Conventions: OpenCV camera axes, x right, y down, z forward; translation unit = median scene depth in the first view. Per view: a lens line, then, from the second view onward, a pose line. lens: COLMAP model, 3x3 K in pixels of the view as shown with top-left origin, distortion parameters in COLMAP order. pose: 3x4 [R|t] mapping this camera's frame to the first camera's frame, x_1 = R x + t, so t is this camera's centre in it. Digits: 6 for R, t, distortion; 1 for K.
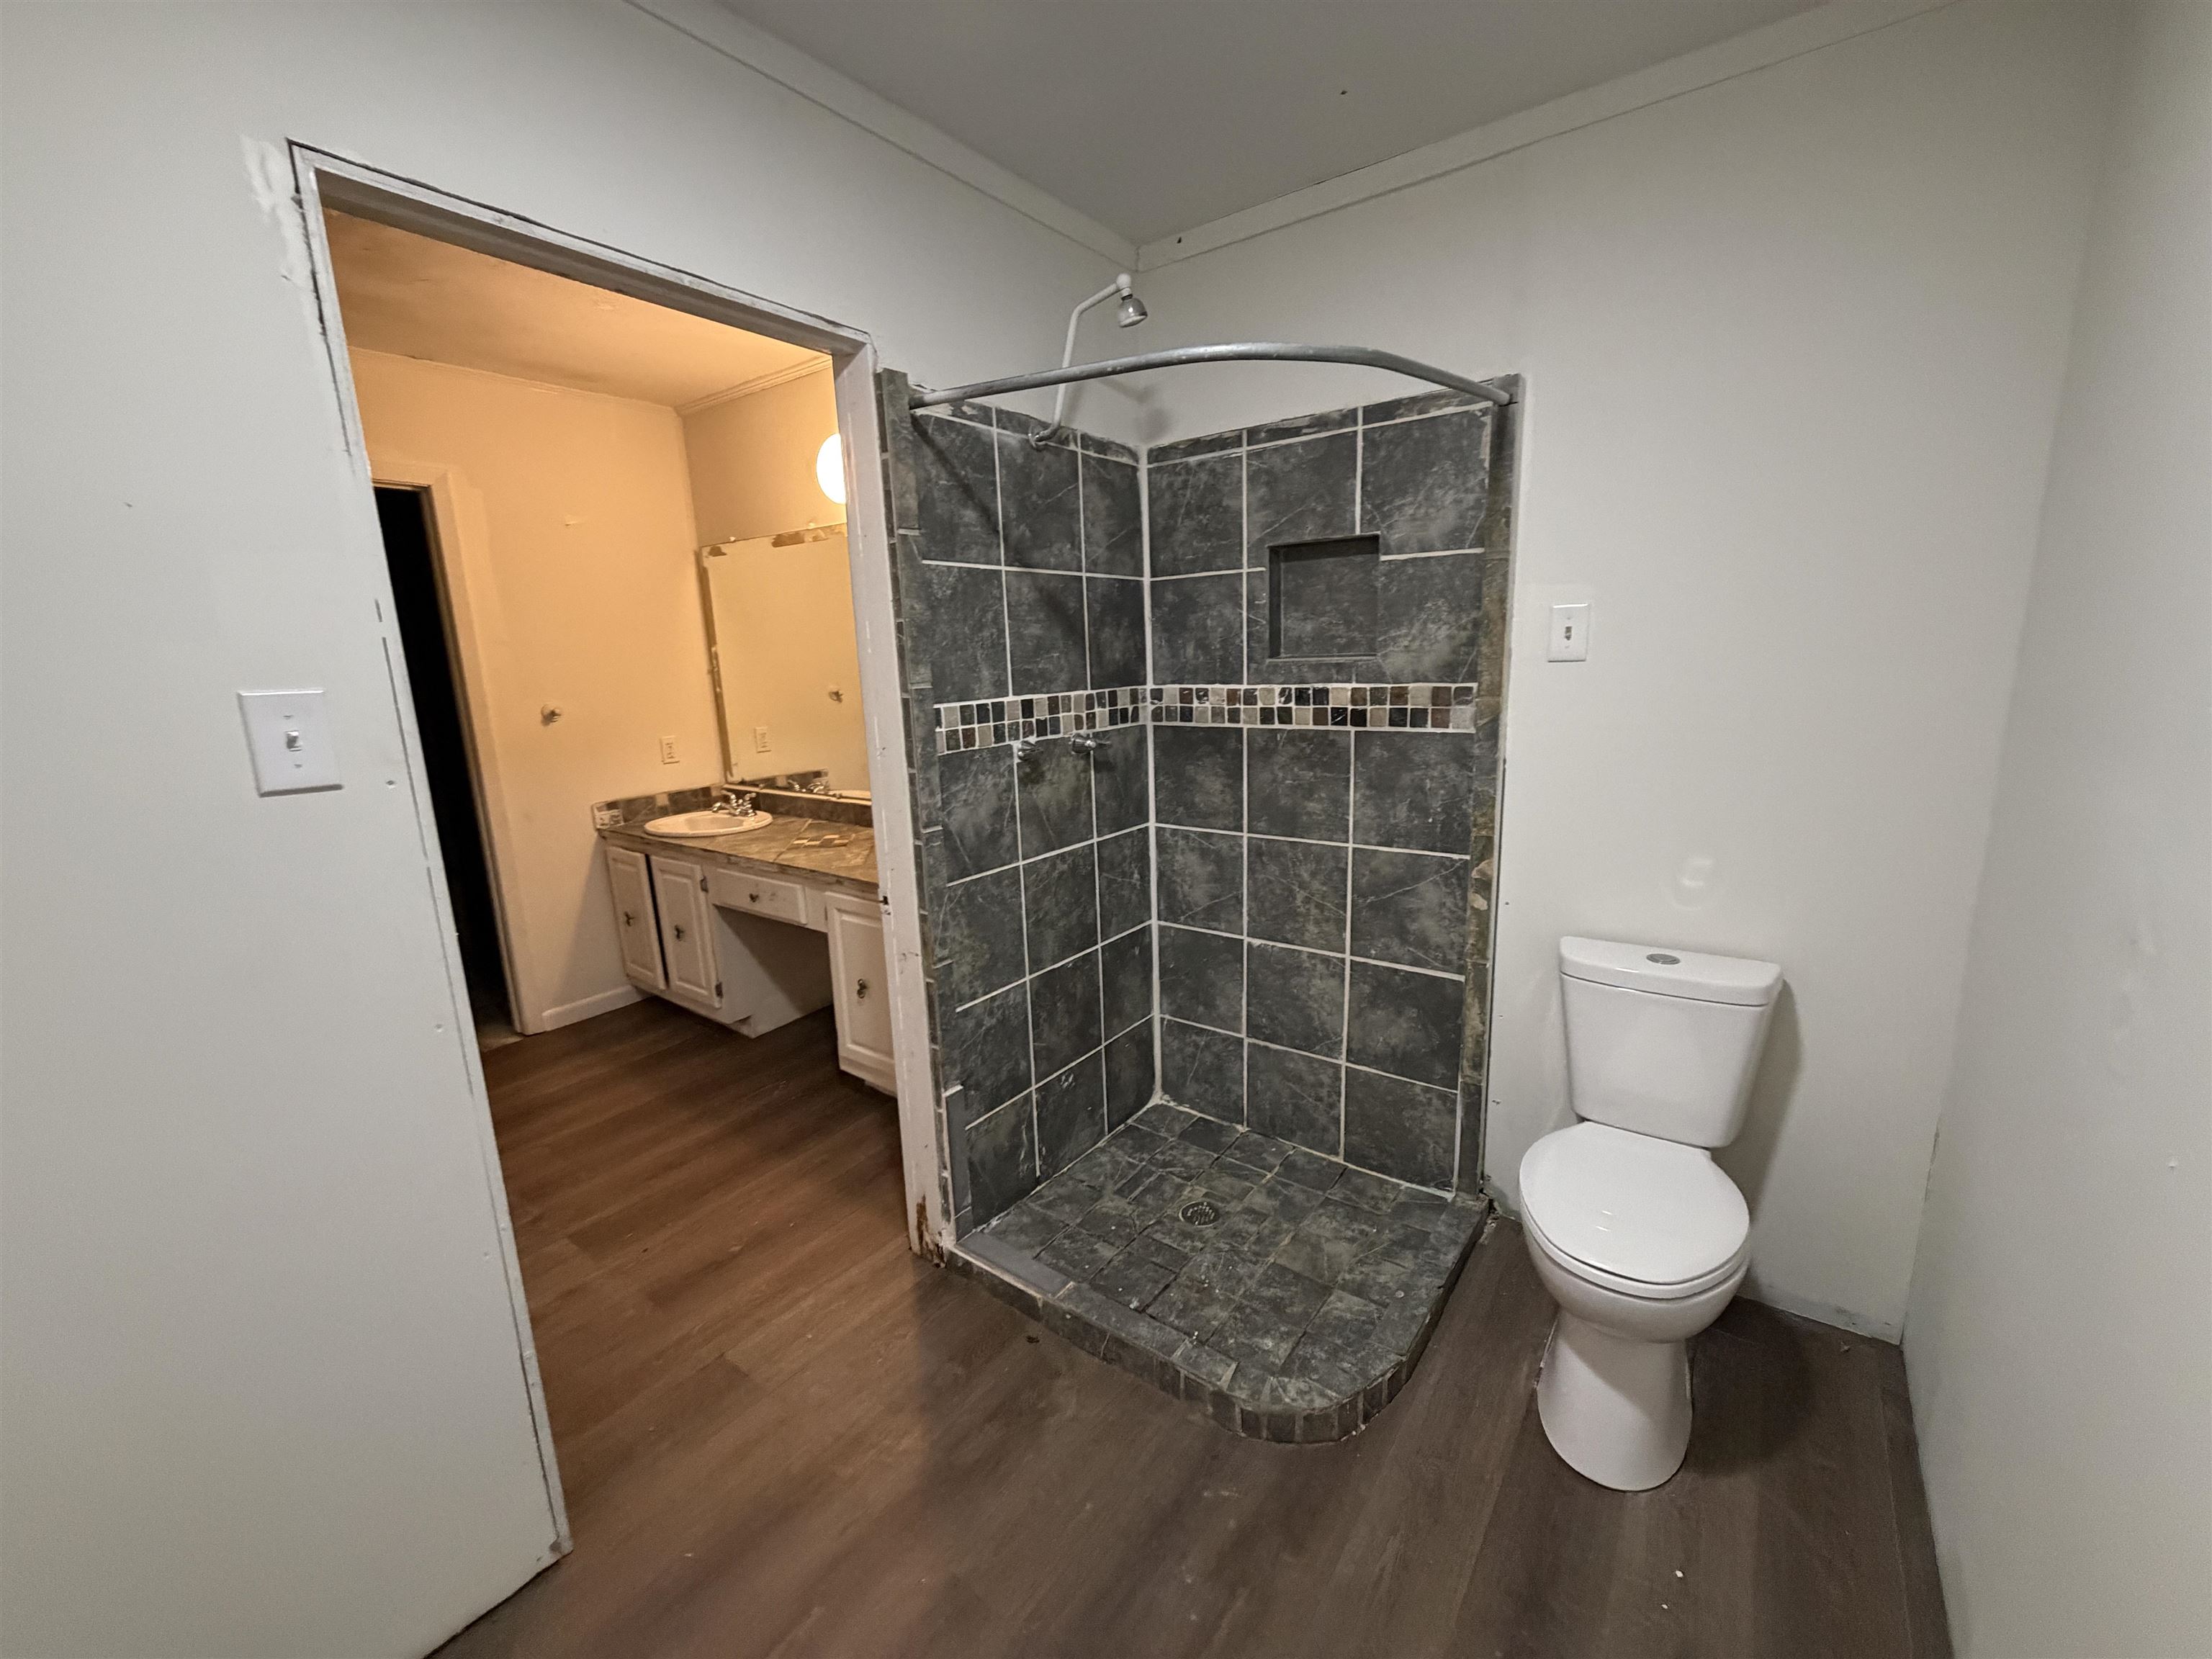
lens RADIAL K [[884.9, 0, 1116.4], [0, 884.9, 837.0], [0, 0, 1]] dist [-0.000330, 0.000975]
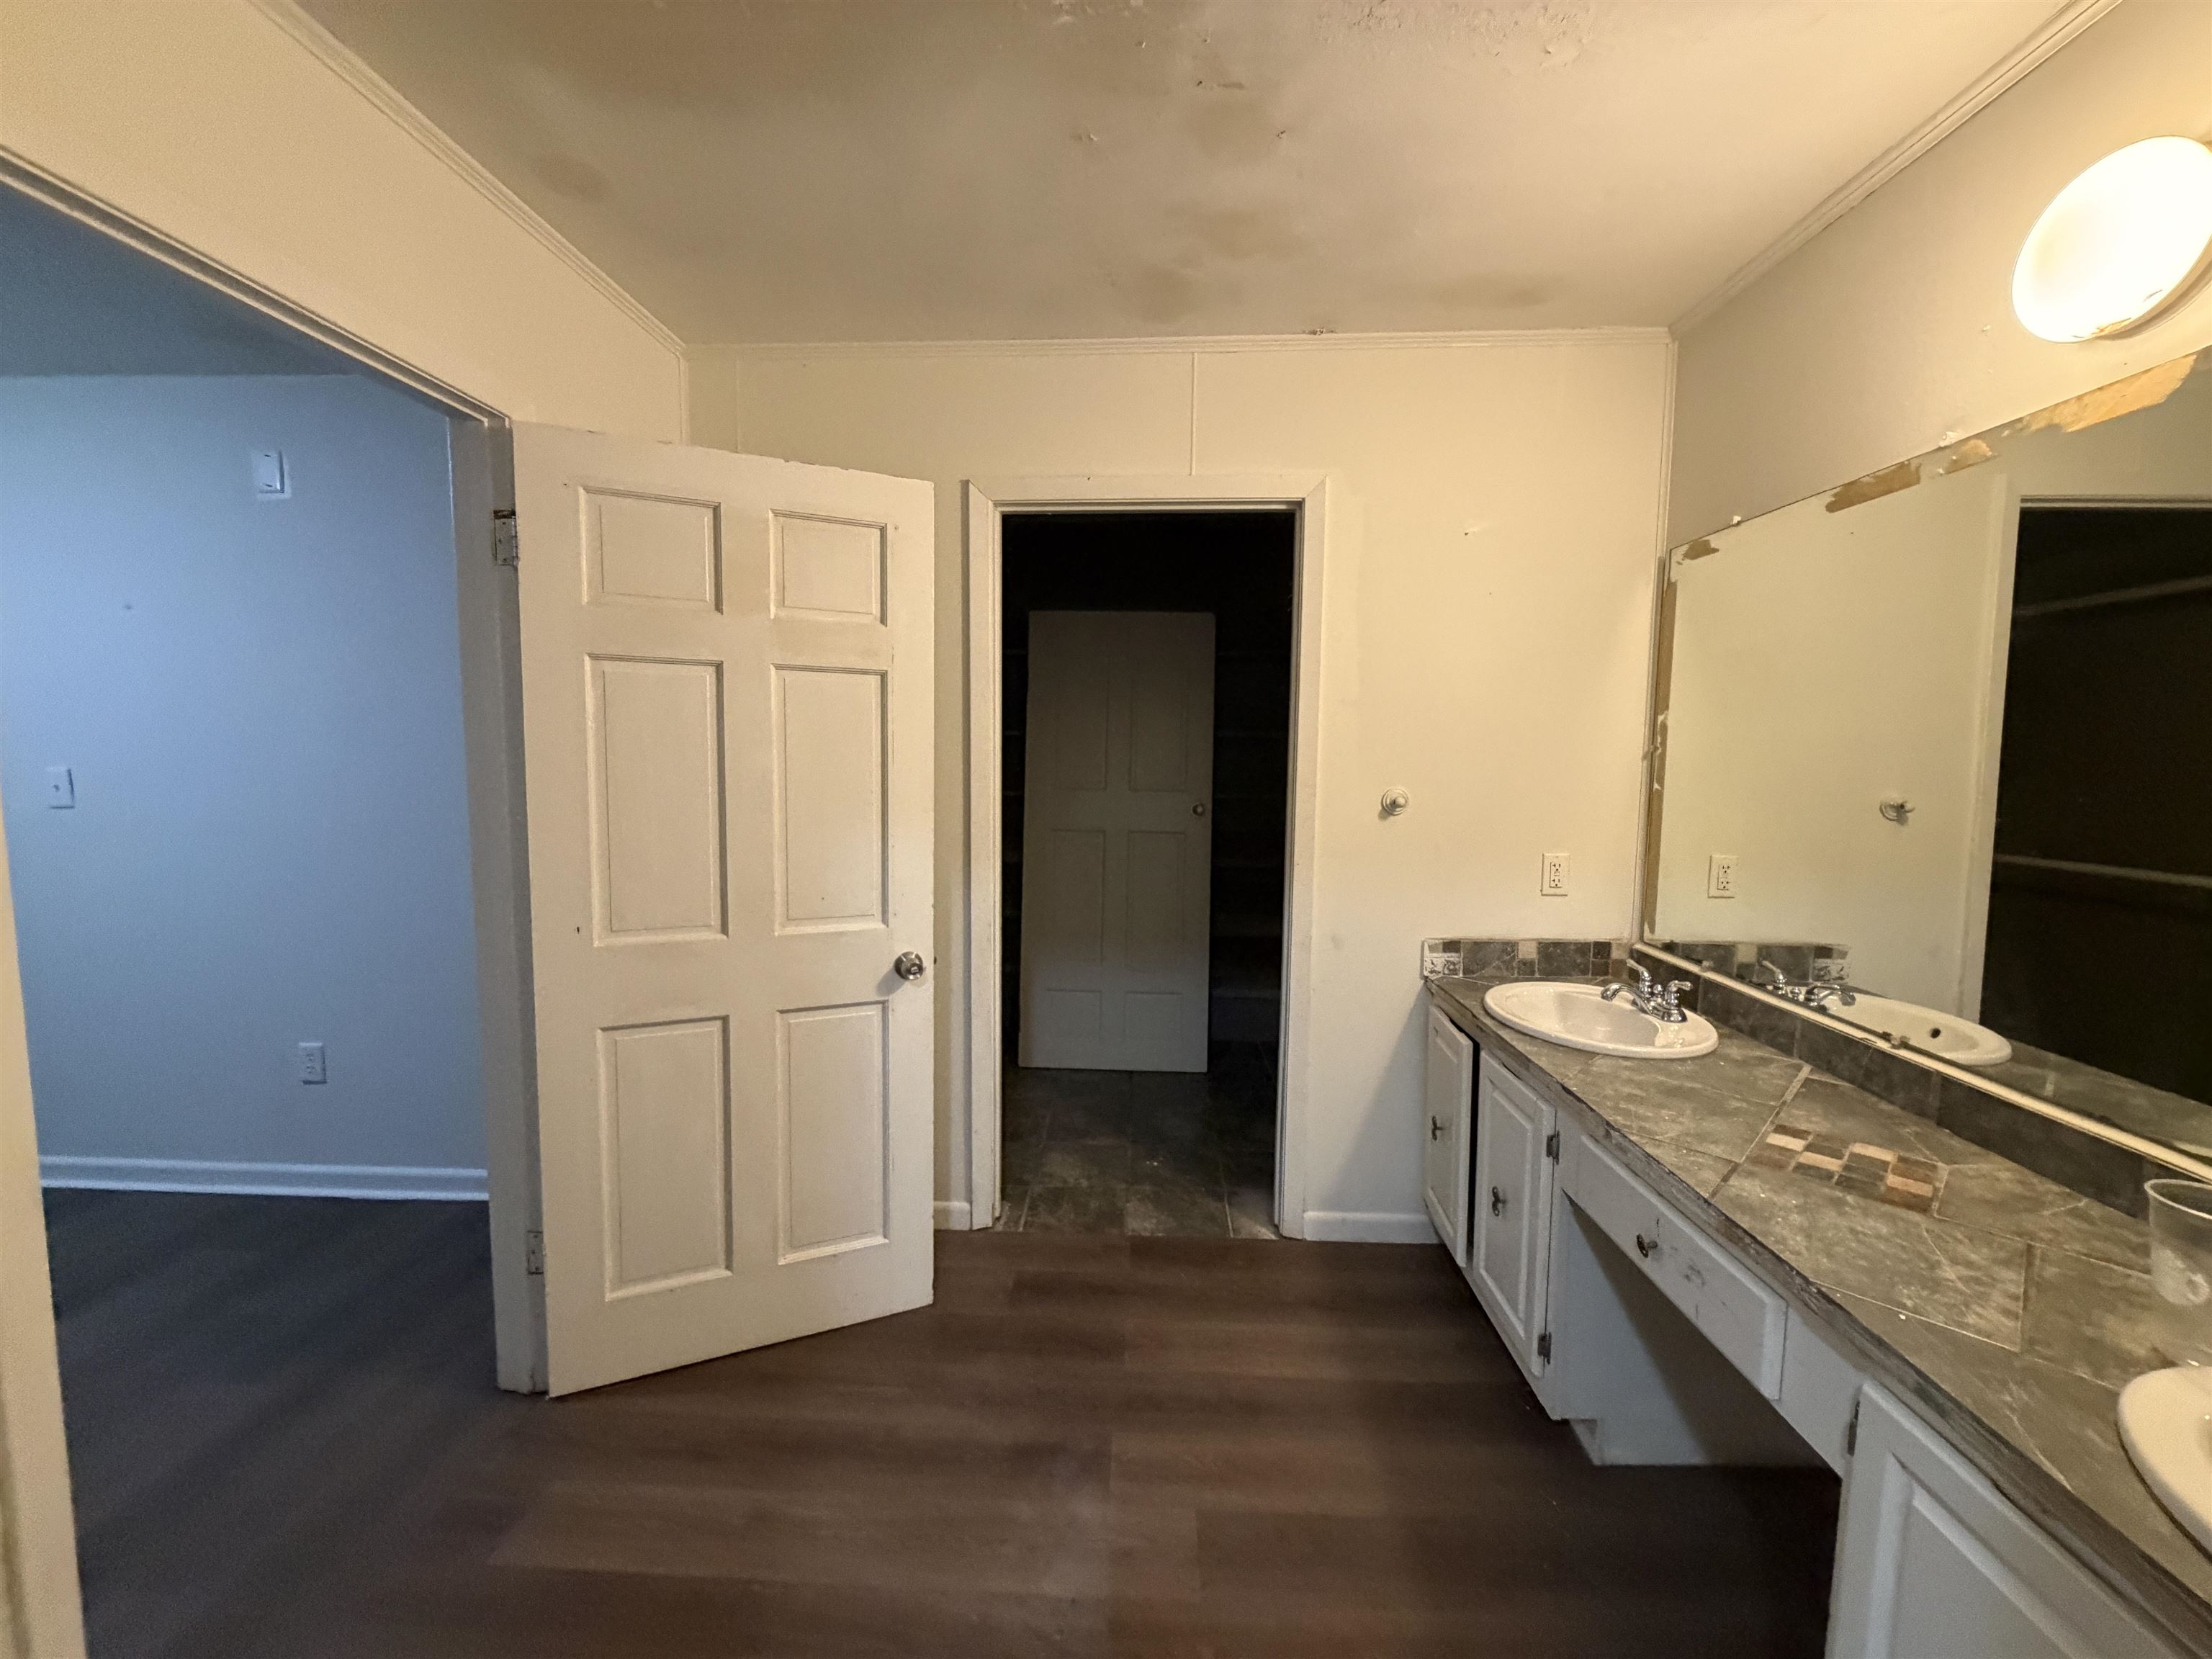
lens RADIAL K [[884.9, 0, 1112.6], [0, 884.9, 831.5], [0, 0, 1]] dist [-0.000330, 0.000975]
pose [[0.560294, 0.112013, -0.820685, -0.178041], [-0.195401, 0.980723, 0.000453, -0.070939], [0.804916, 0.160109, 0.571381, 0.404299]]
